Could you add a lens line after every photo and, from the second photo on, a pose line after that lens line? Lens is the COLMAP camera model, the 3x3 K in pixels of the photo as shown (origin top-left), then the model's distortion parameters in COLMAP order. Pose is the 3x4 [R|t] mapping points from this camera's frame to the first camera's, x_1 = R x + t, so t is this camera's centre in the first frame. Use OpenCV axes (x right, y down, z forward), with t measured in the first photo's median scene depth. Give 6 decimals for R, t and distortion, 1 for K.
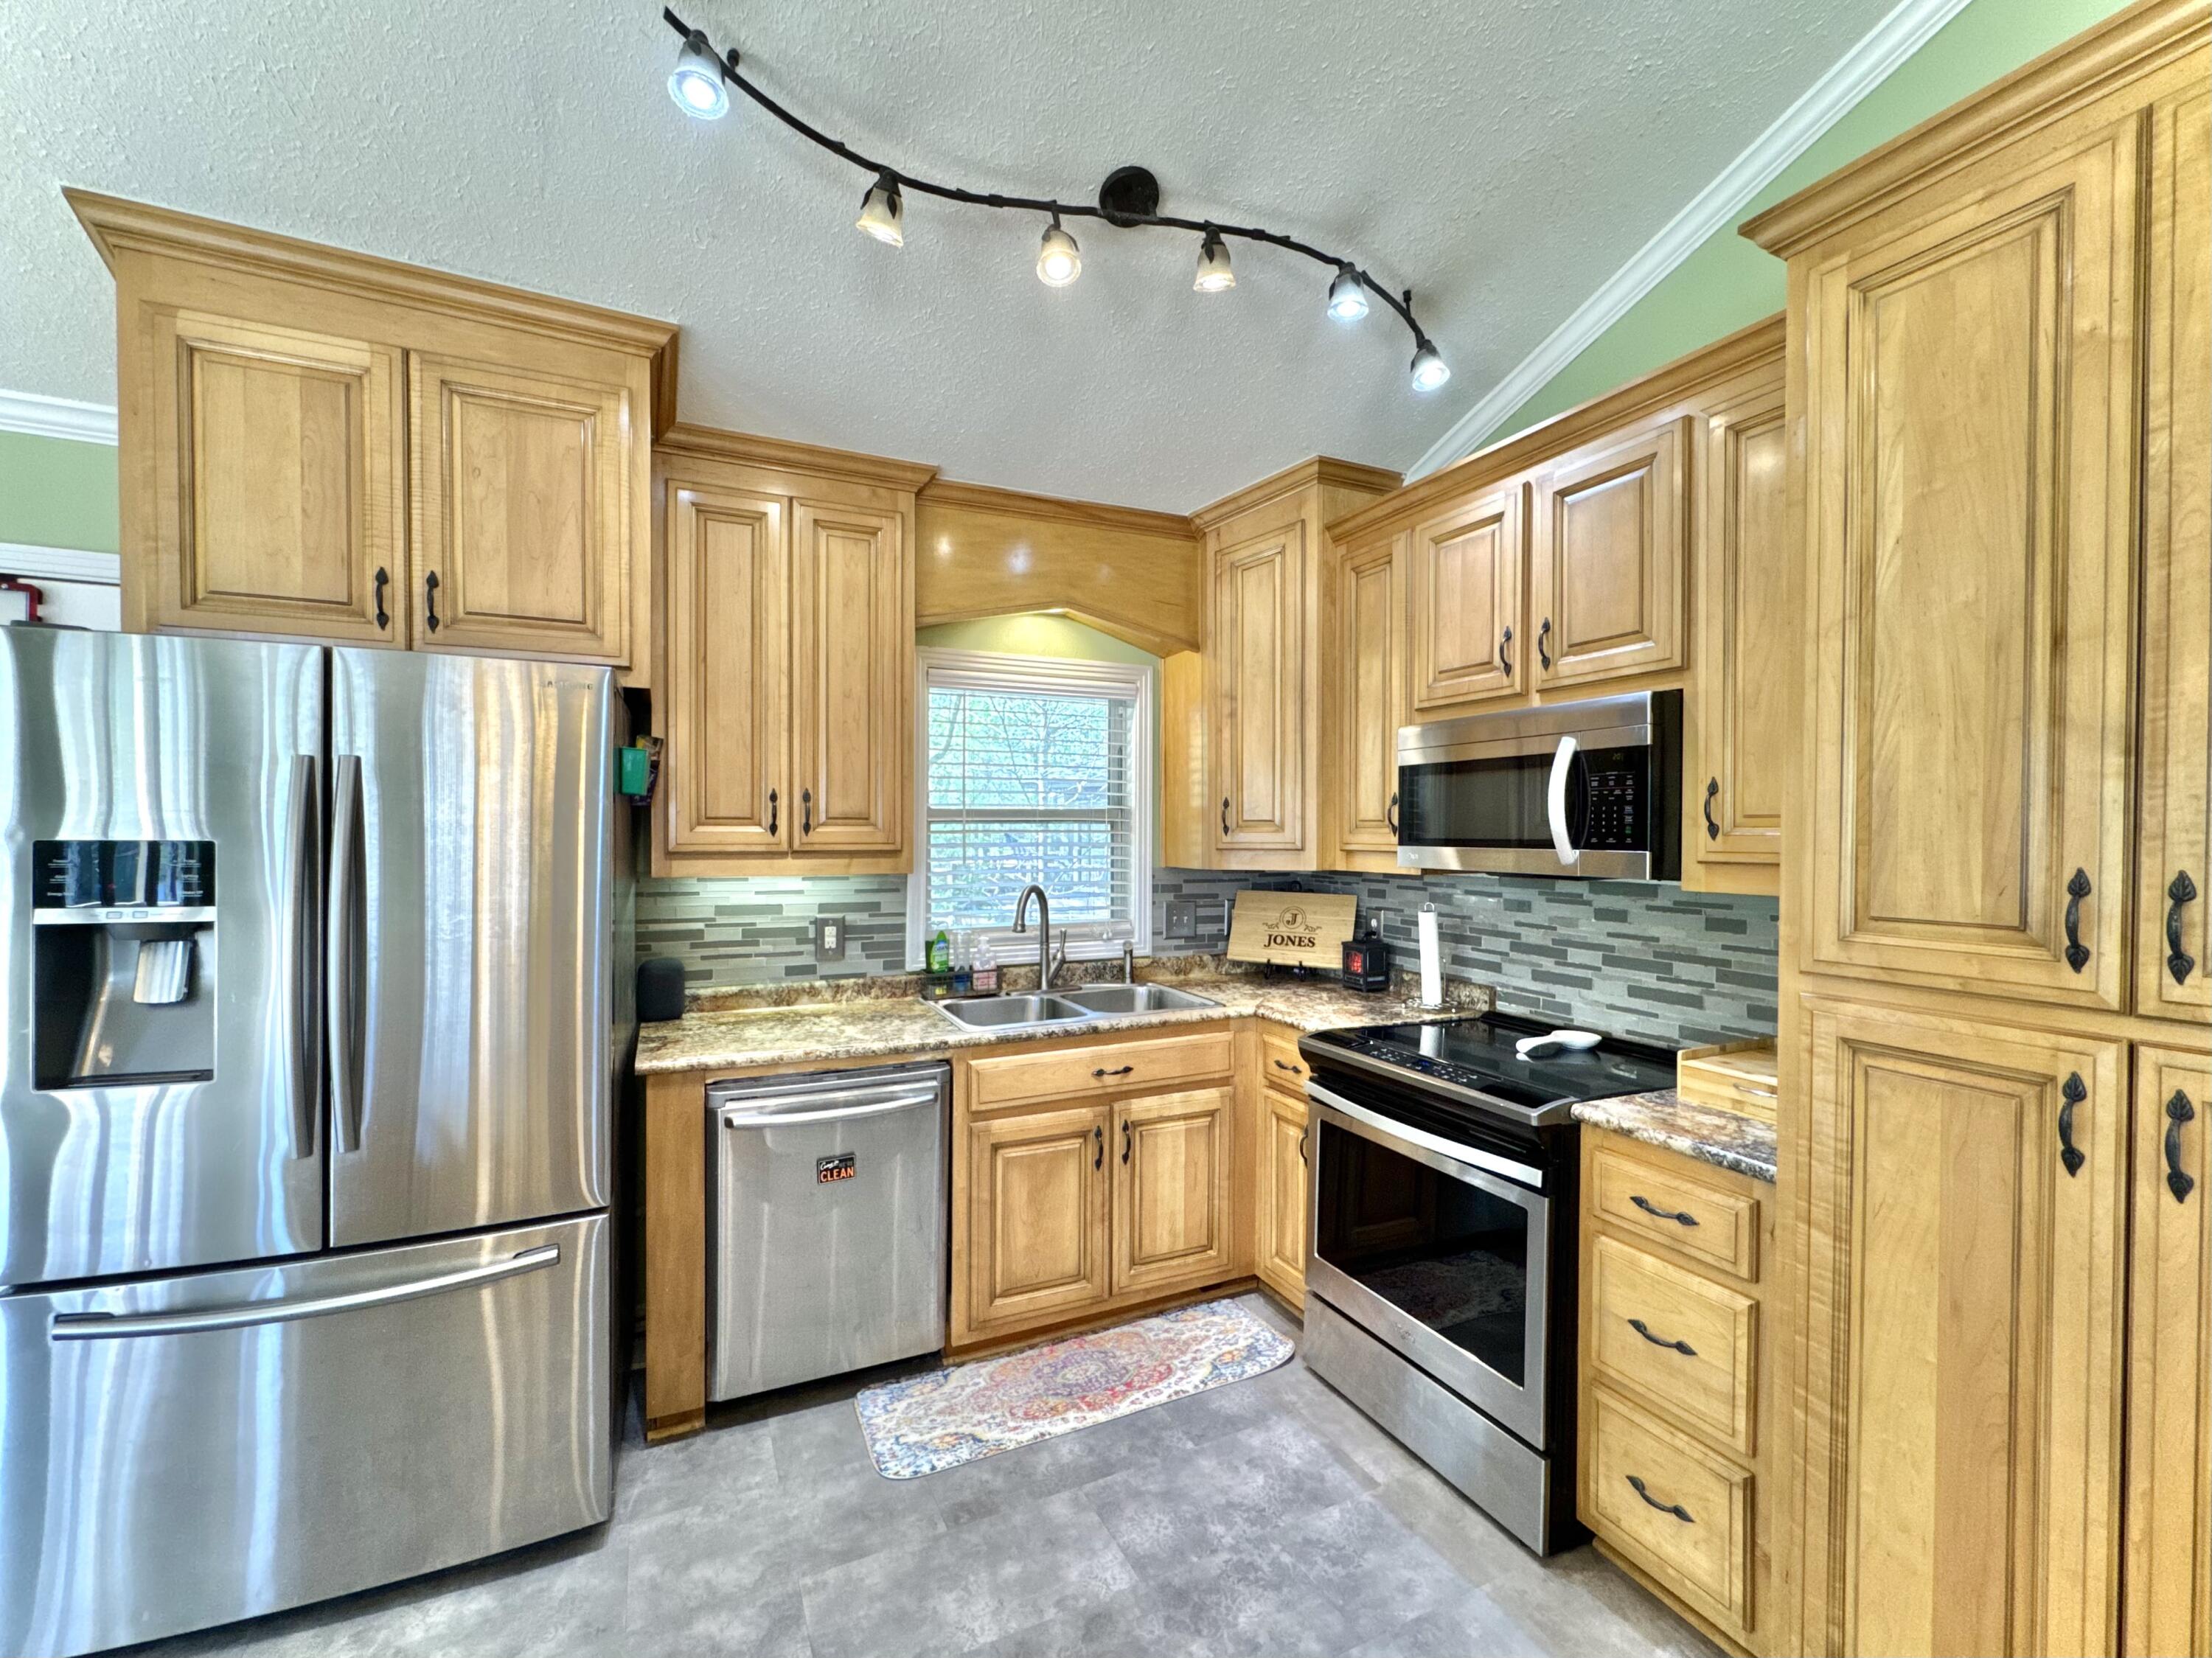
lens RADIAL K [[901.6, 0, 1080.9], [0, 901.6, 837.9], [0, 0, 1]] dist [-0.000568, -0.000032]
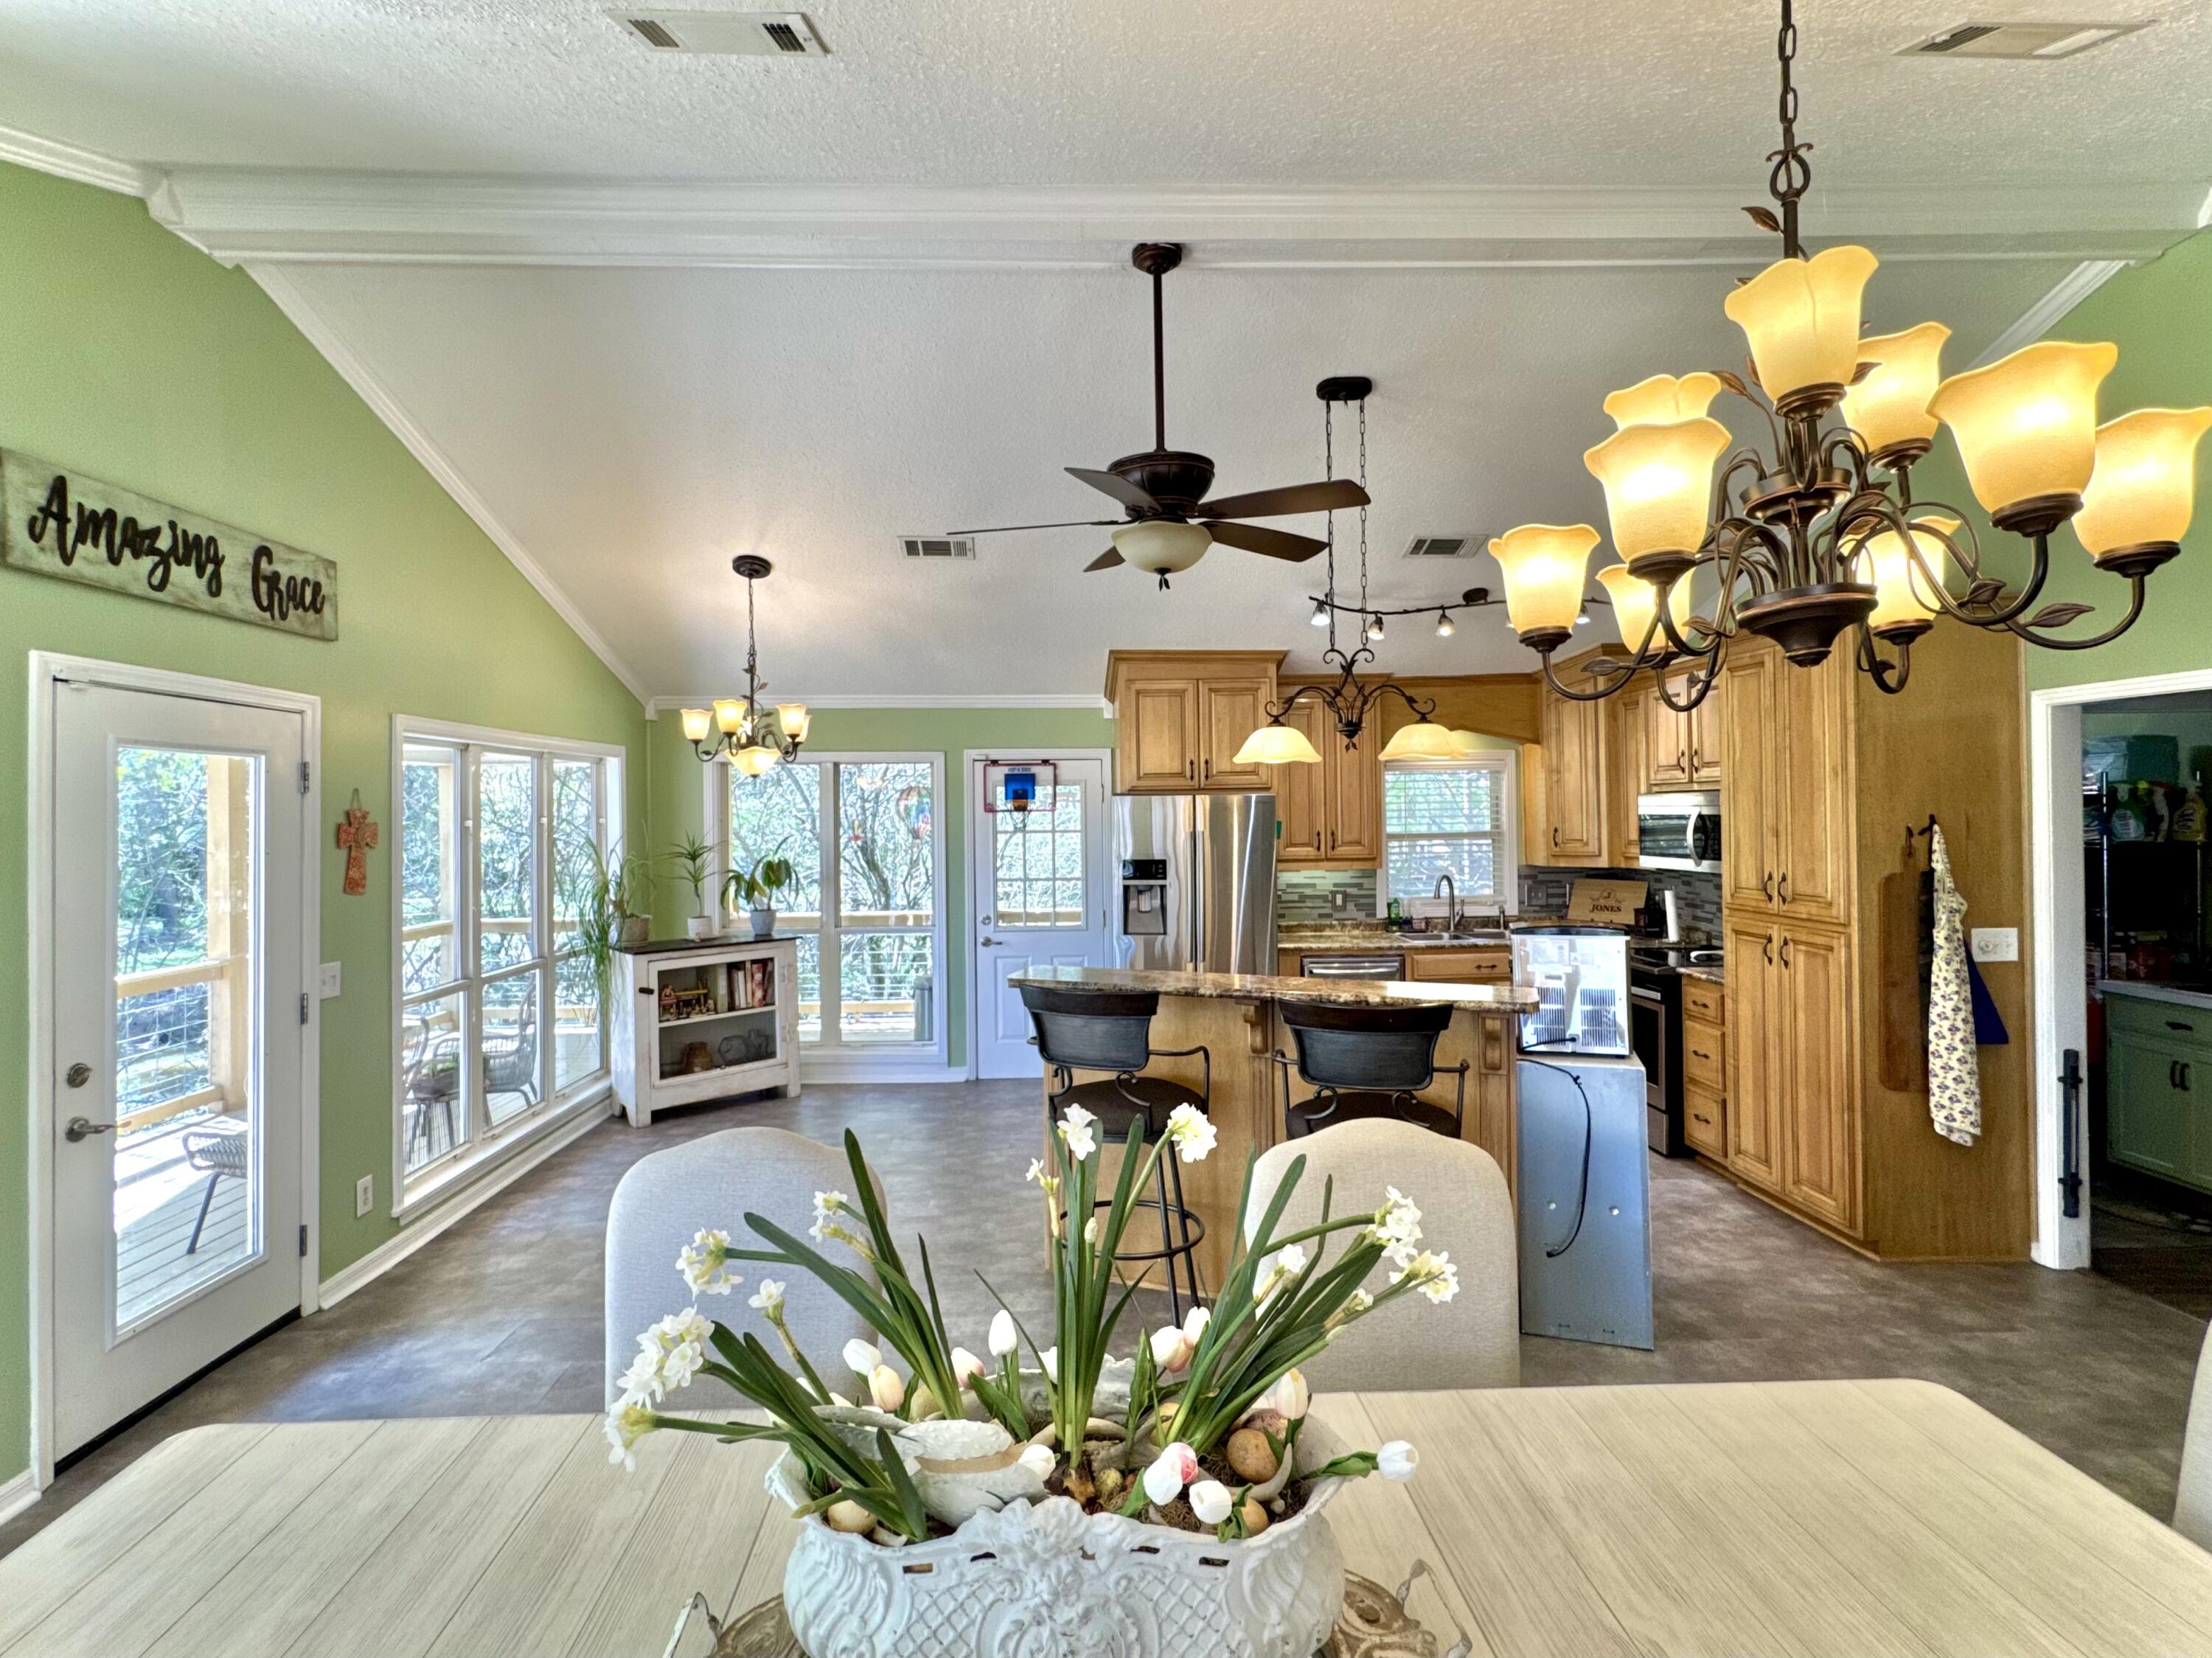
lens RADIAL K [[1049.8, 0, 1103.6], [0, 1049.8, 810.1], [0, 0, 1]] dist [0.002326, 0.000075]
pose [[0.925067, -0.017948, -0.379379, 0.140632], [0.015057, 0.999831, -0.010586, -0.080241], [0.379505, 0.004081, 0.925181, -1.494021]]
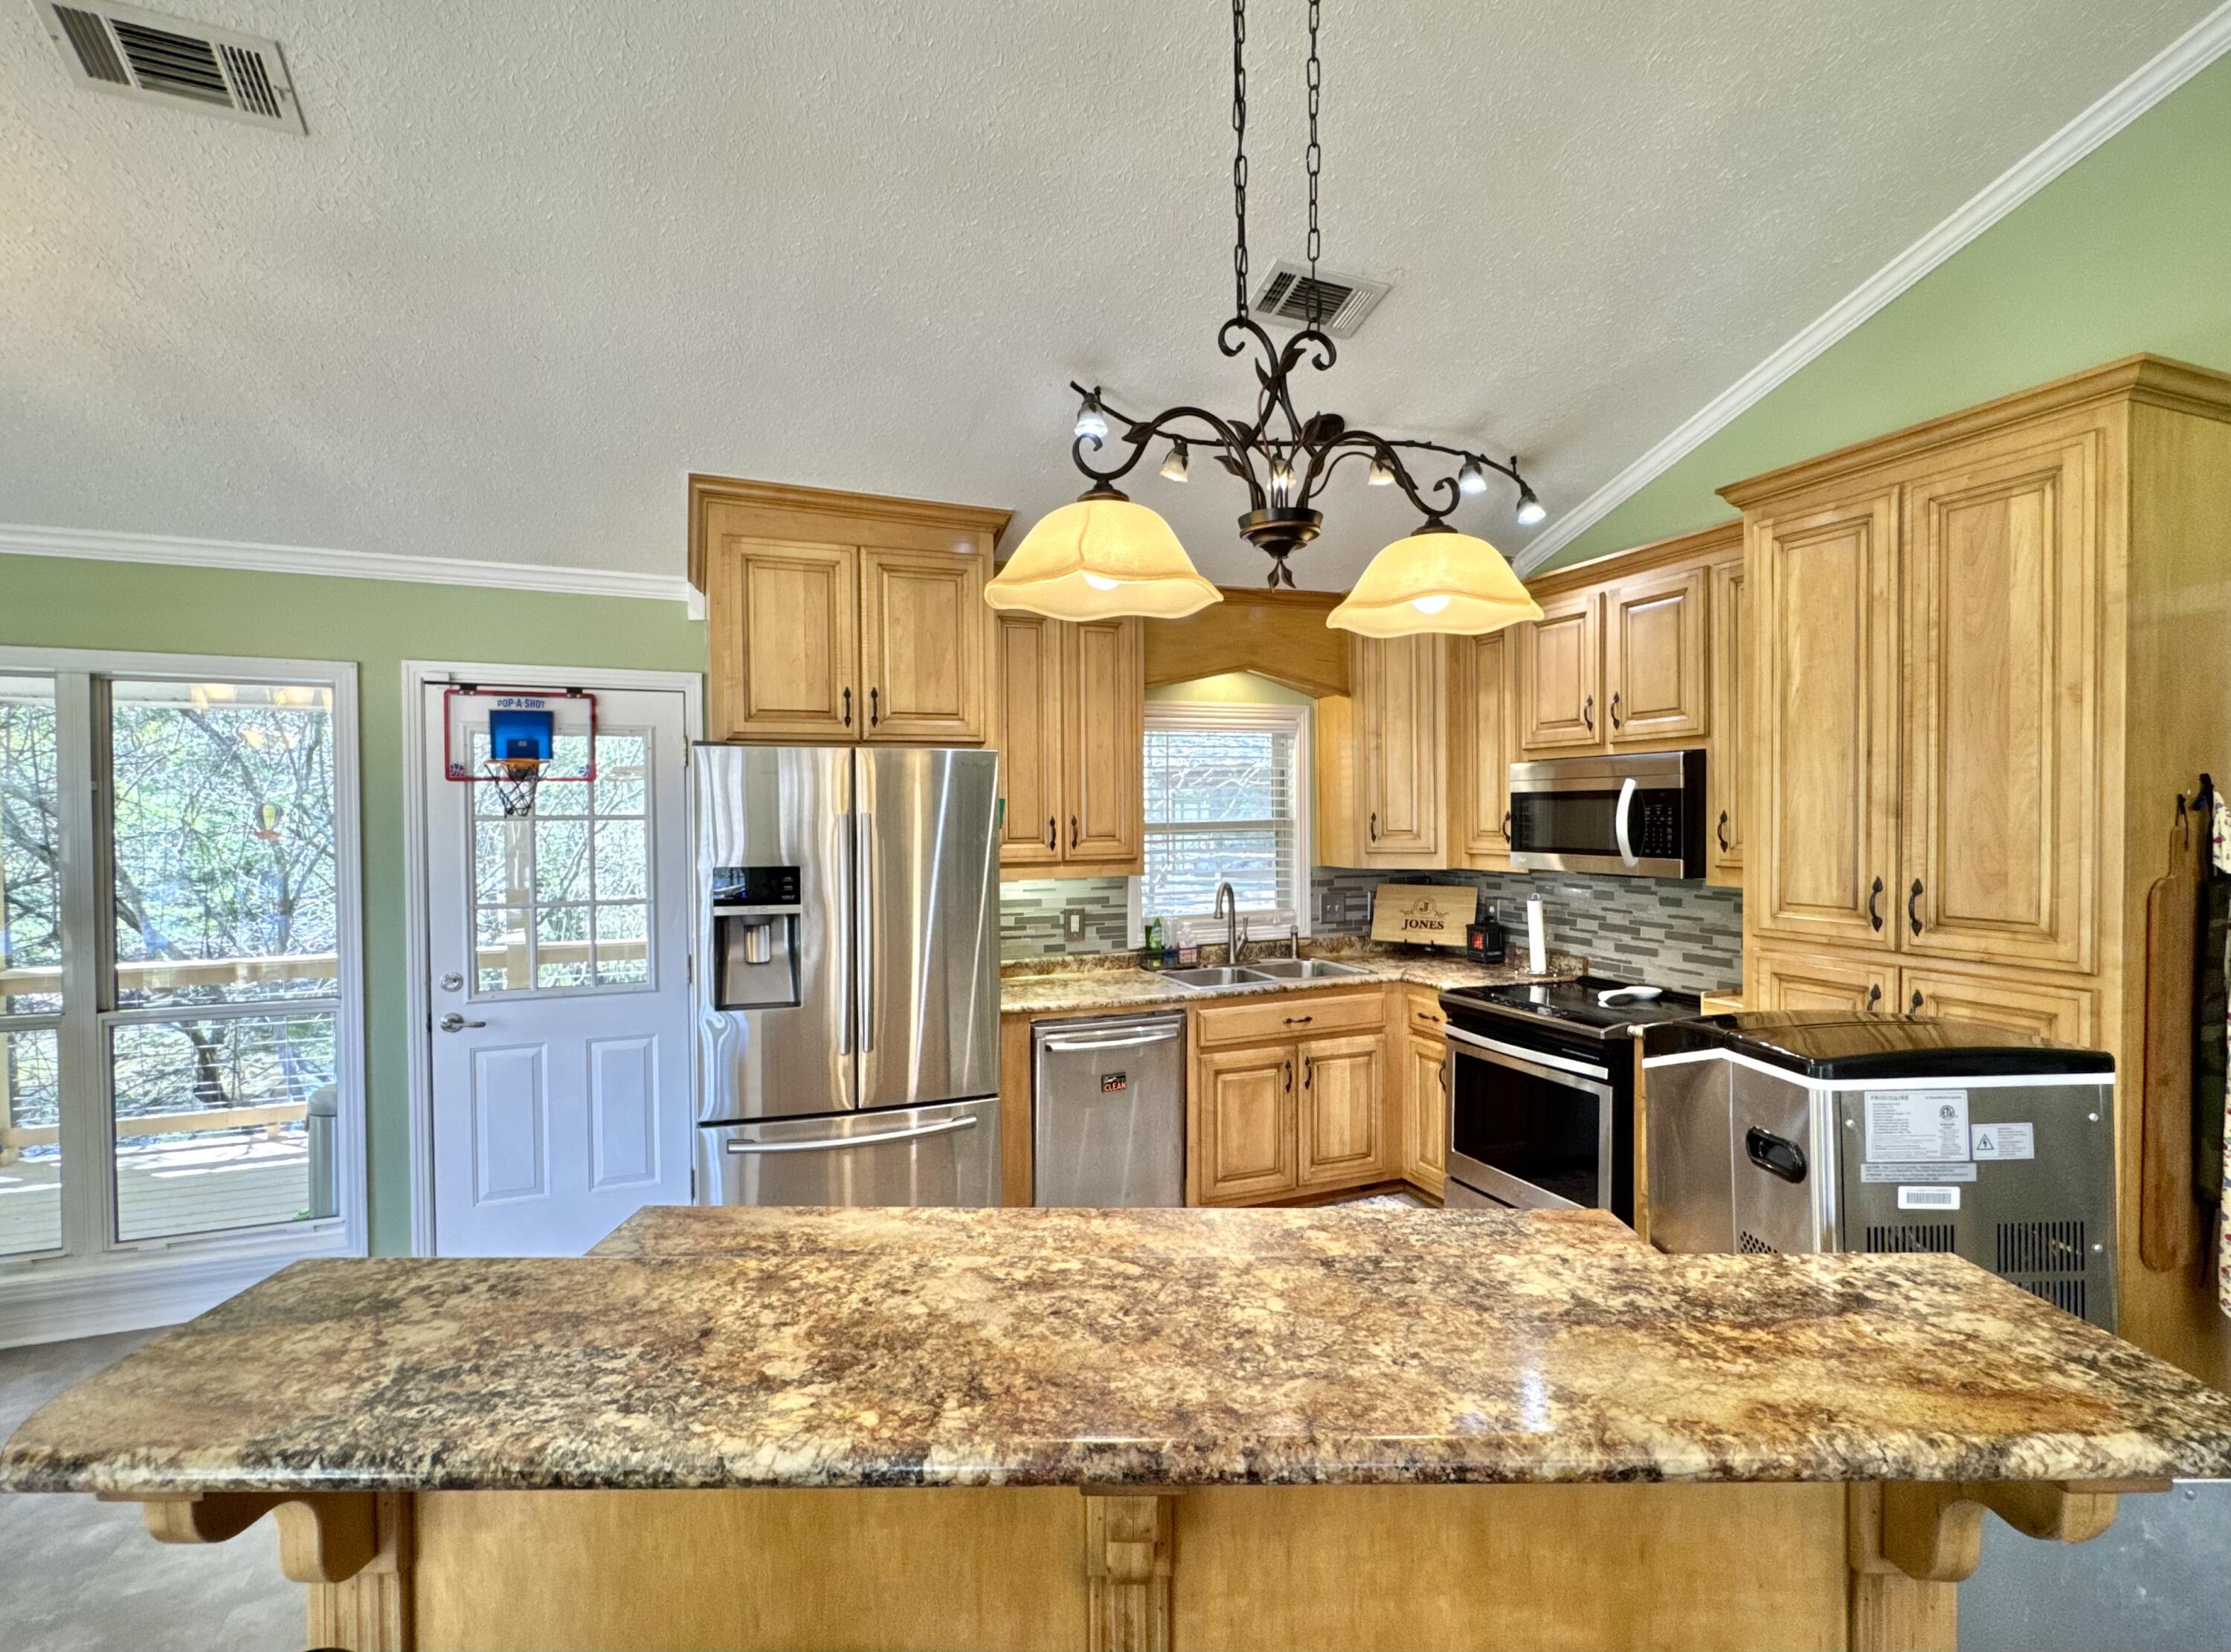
lens RADIAL K [[1011.0, 0, 1095.7], [0, 1011.0, 827.4], [0, 0, 1]] dist [0.001653, -0.000001]
pose [[0.998567, -0.012239, -0.052090, -0.182789], [0.012693, 0.999884, 0.008385, -0.046926], [0.051981, -0.009034, 0.998607, -0.525015]]
